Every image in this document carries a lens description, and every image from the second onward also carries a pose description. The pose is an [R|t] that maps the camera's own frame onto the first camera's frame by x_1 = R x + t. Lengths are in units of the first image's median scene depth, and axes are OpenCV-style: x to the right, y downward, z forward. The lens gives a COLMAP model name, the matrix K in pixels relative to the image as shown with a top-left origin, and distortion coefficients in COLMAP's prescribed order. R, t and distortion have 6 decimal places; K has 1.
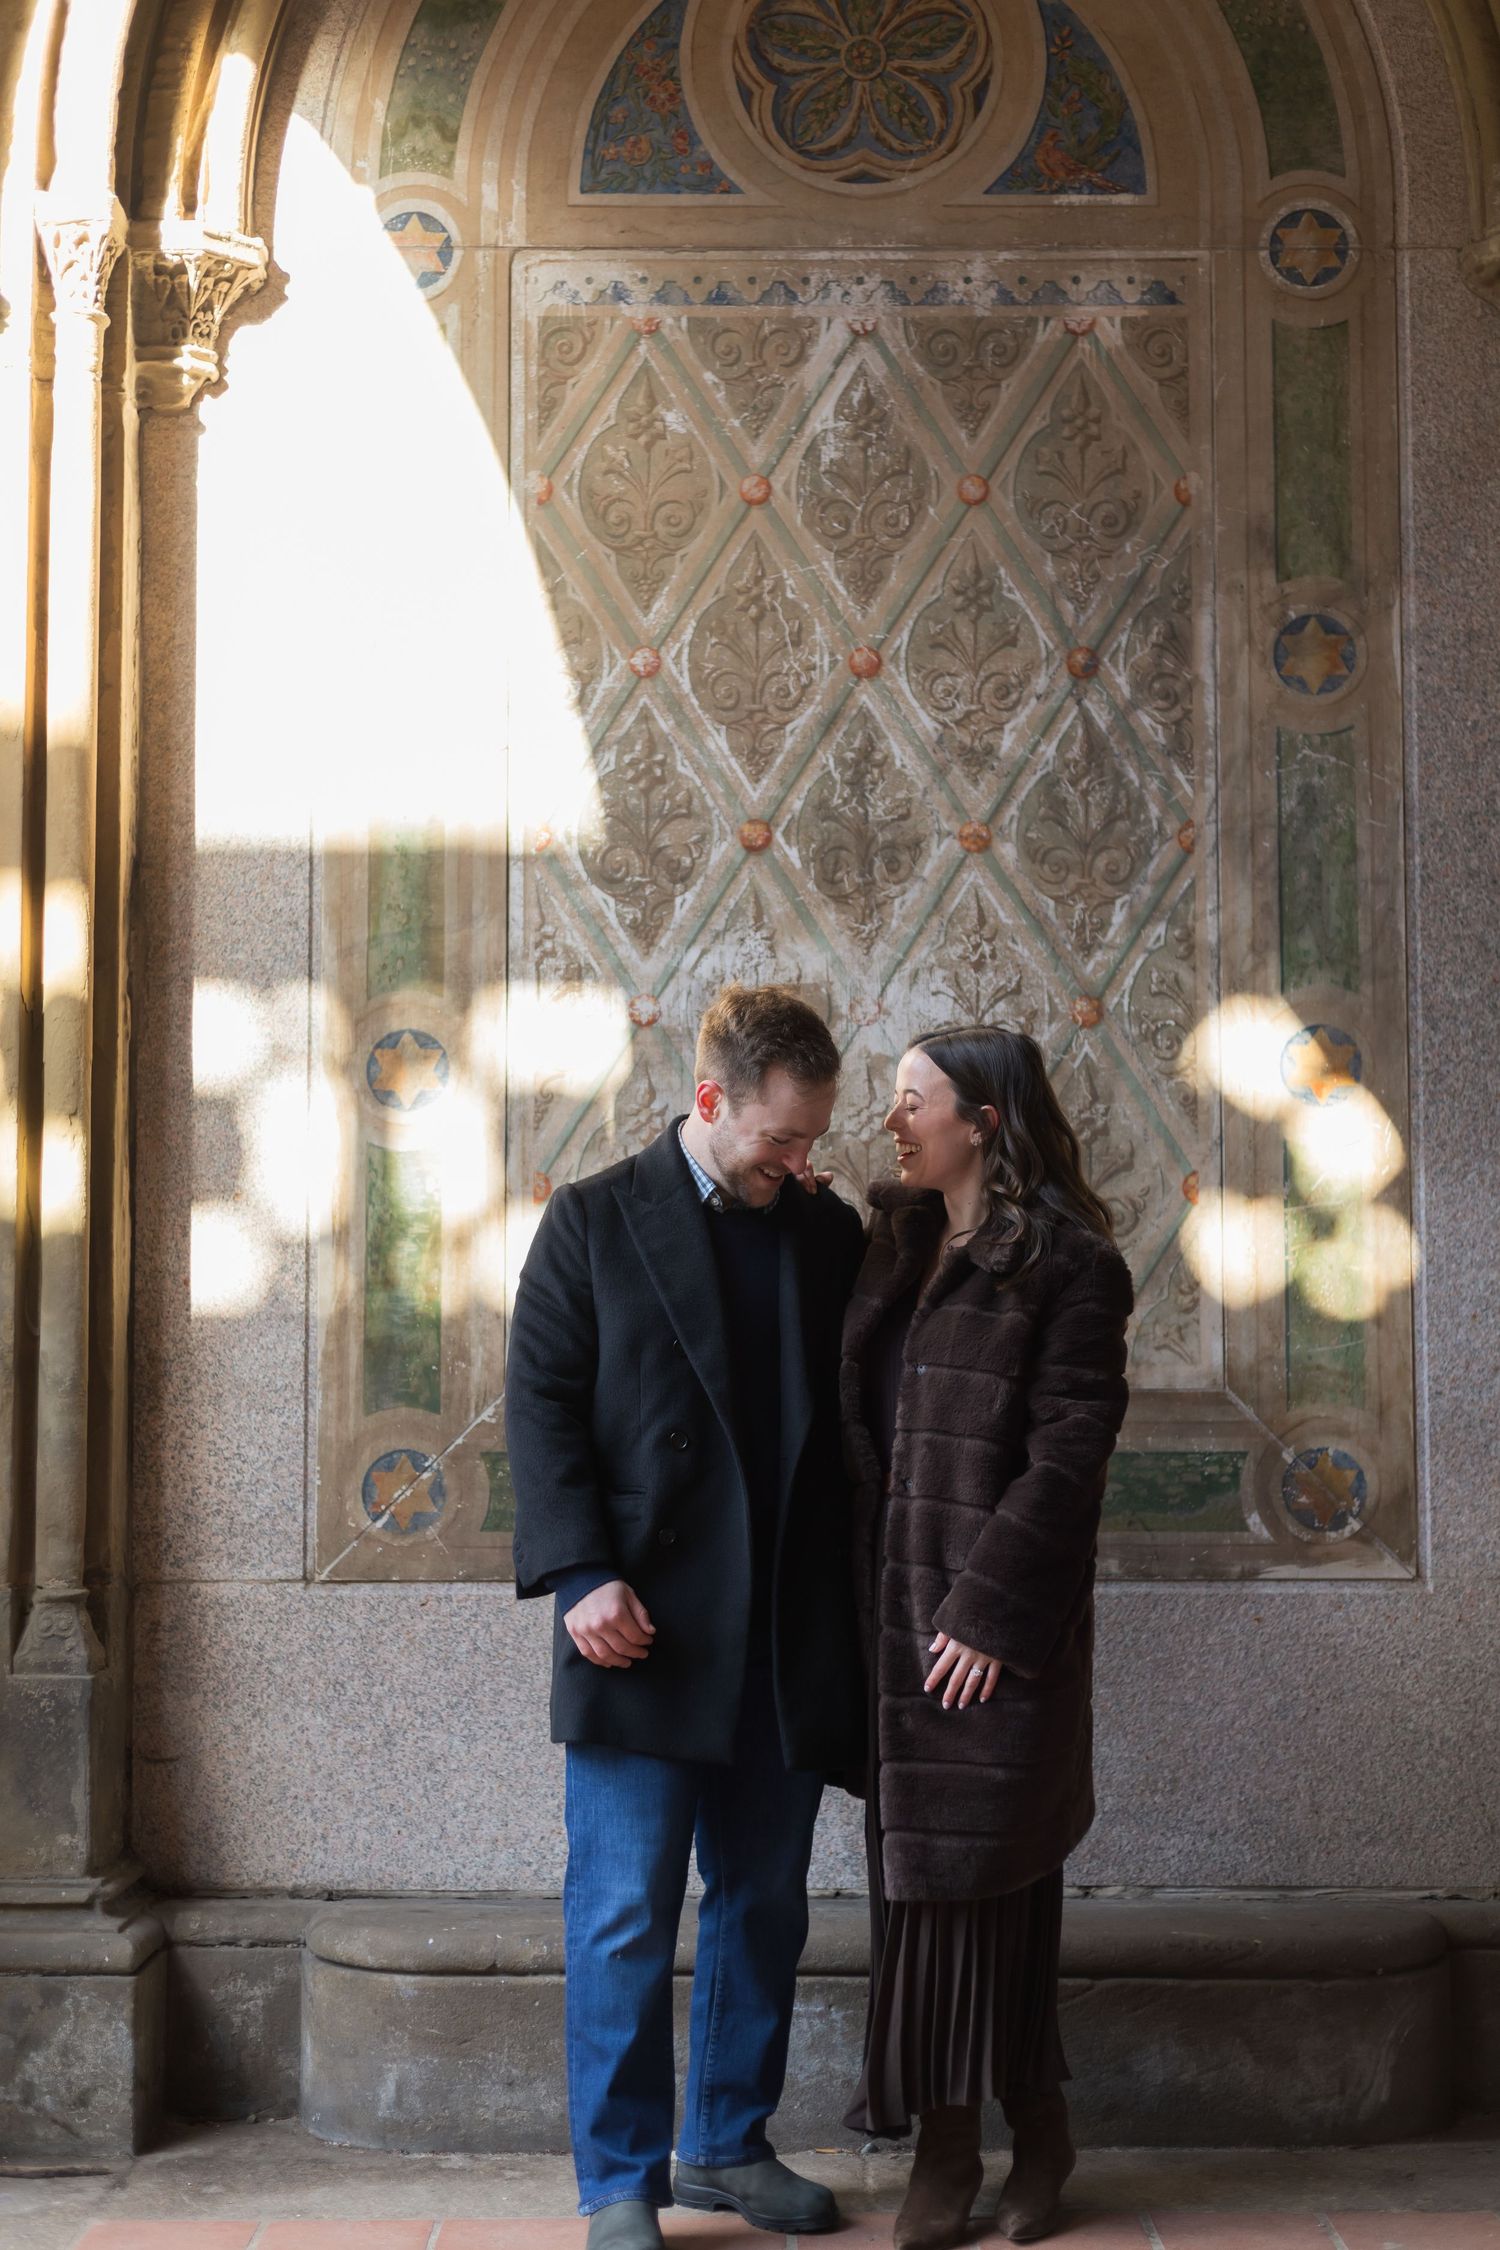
lens RADIAL K [[3248.2, 0, 731.2], [0, 3248.2, 1131.5], [0, 0, 1]] dist [0.011063, 0.000000]
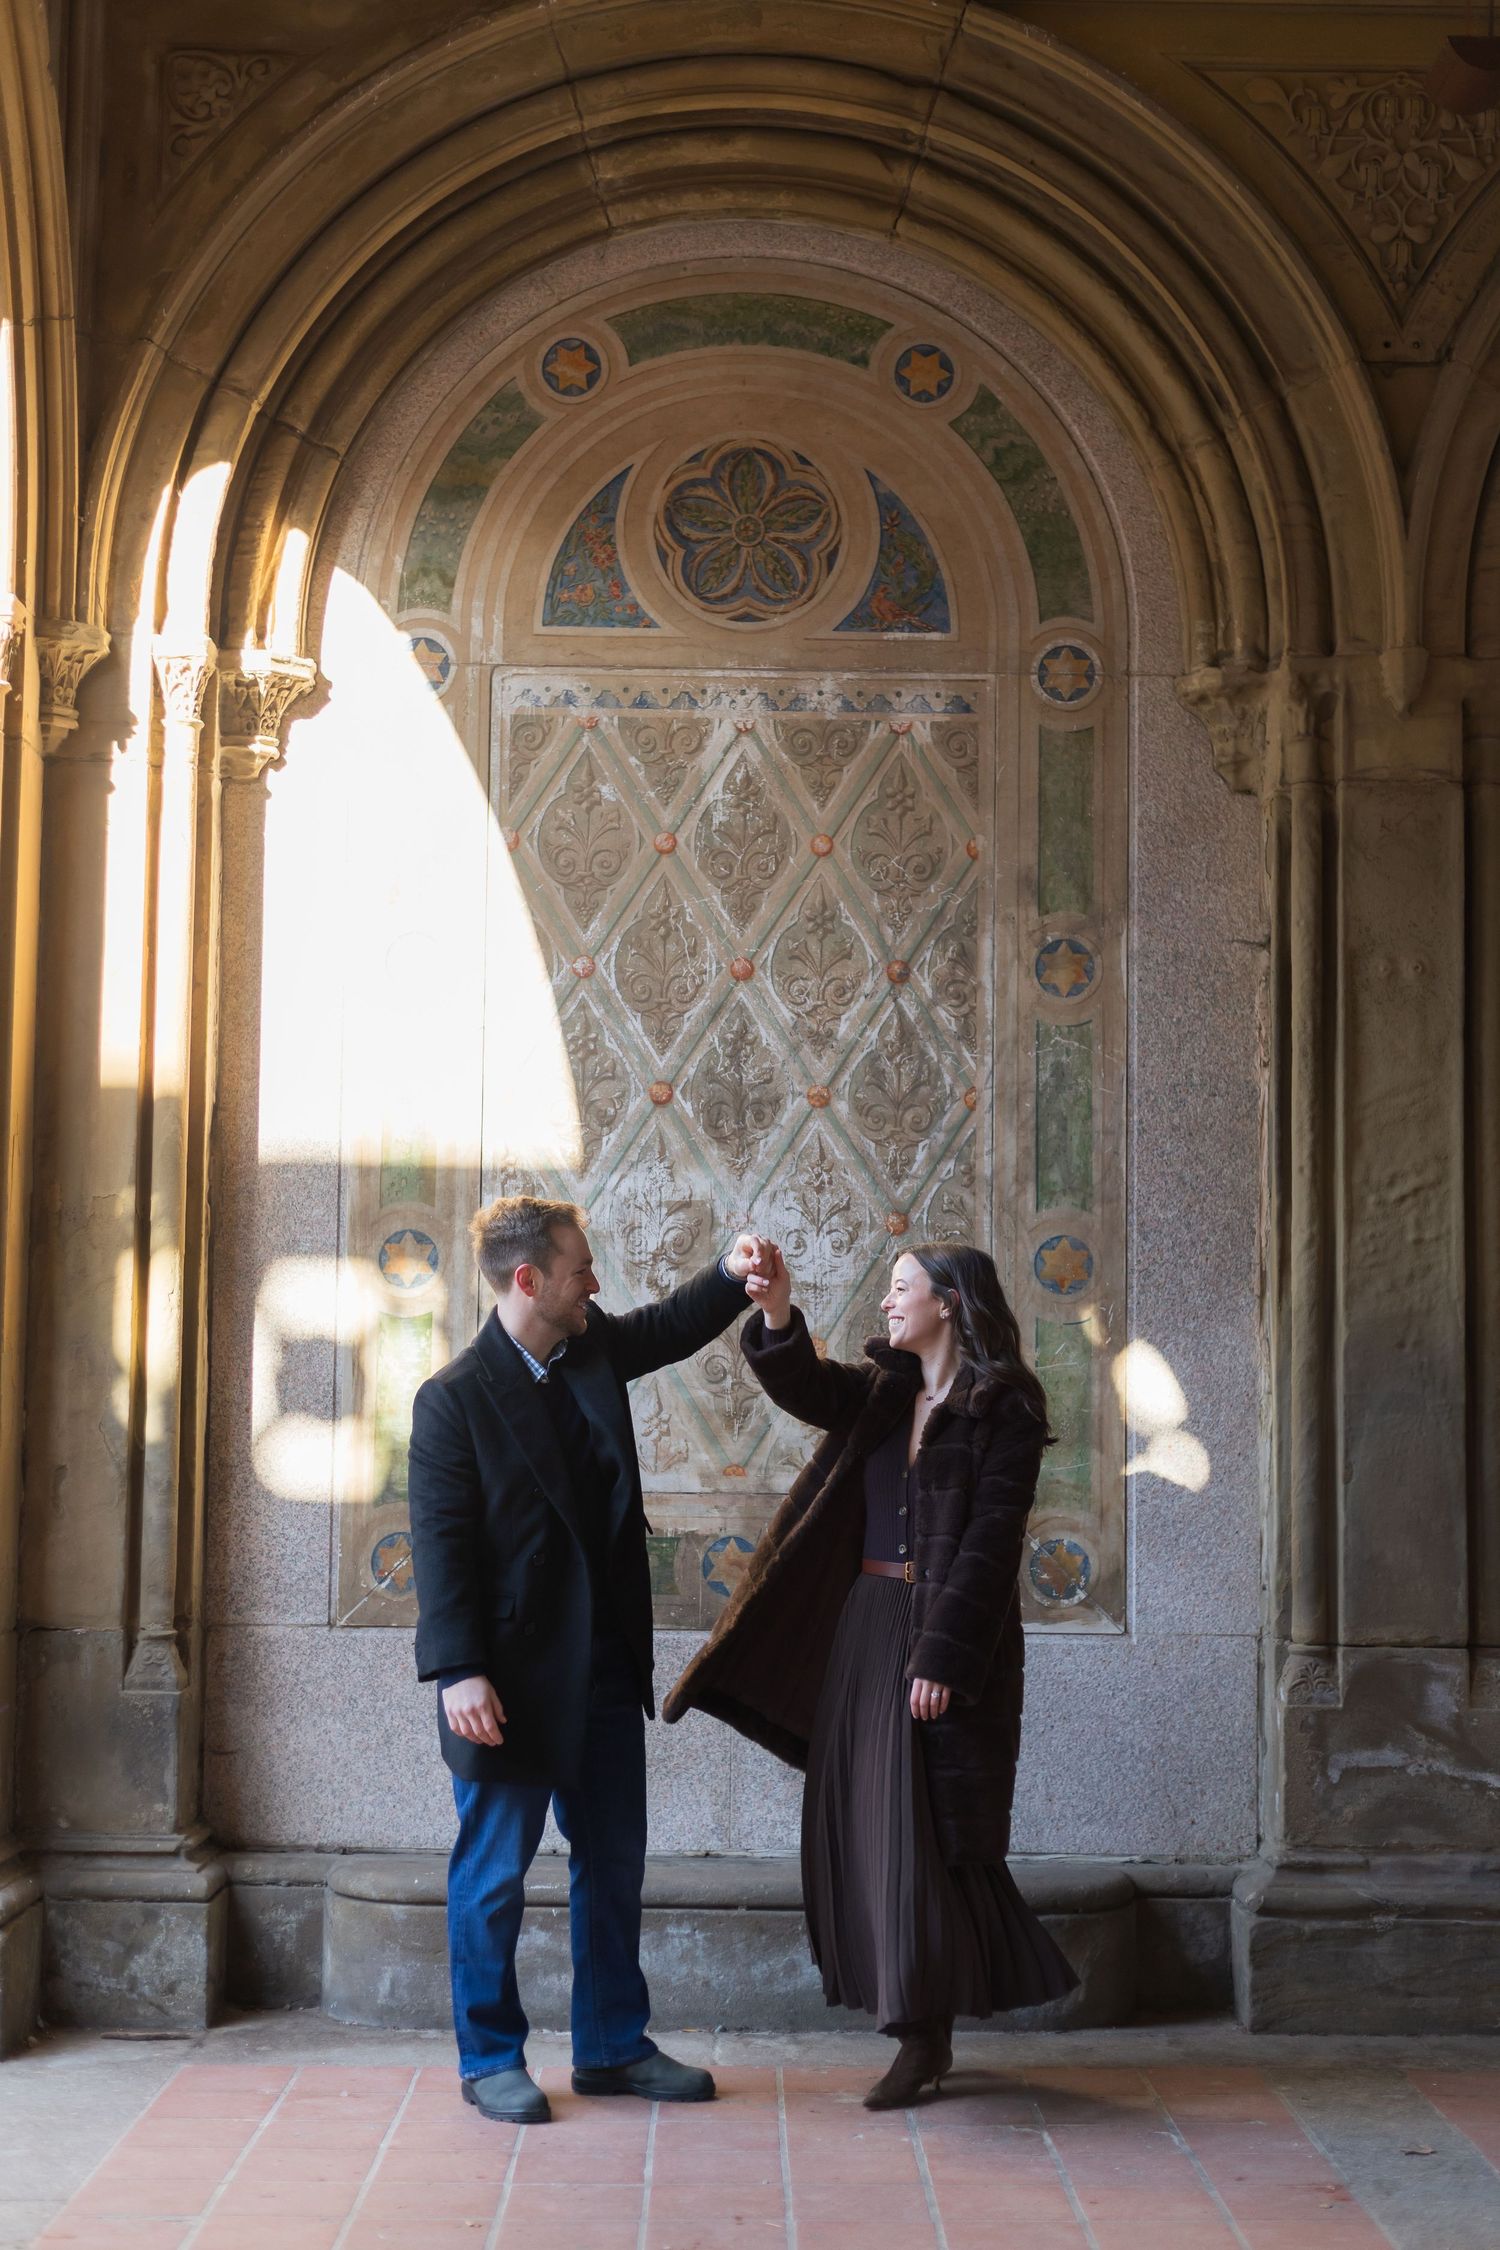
lens RADIAL K [[3248.2, 0, 747.2], [0, 3248.2, 1133.9], [0, 0, 1]] dist [0.011063, 0.000000]
pose [[0.999878, 0.013995, 0.006997, 0.034823], [-0.013965, 0.999893, -0.004375, -0.068053], [-0.007057, 0.004276, 0.999966, -0.391343]]
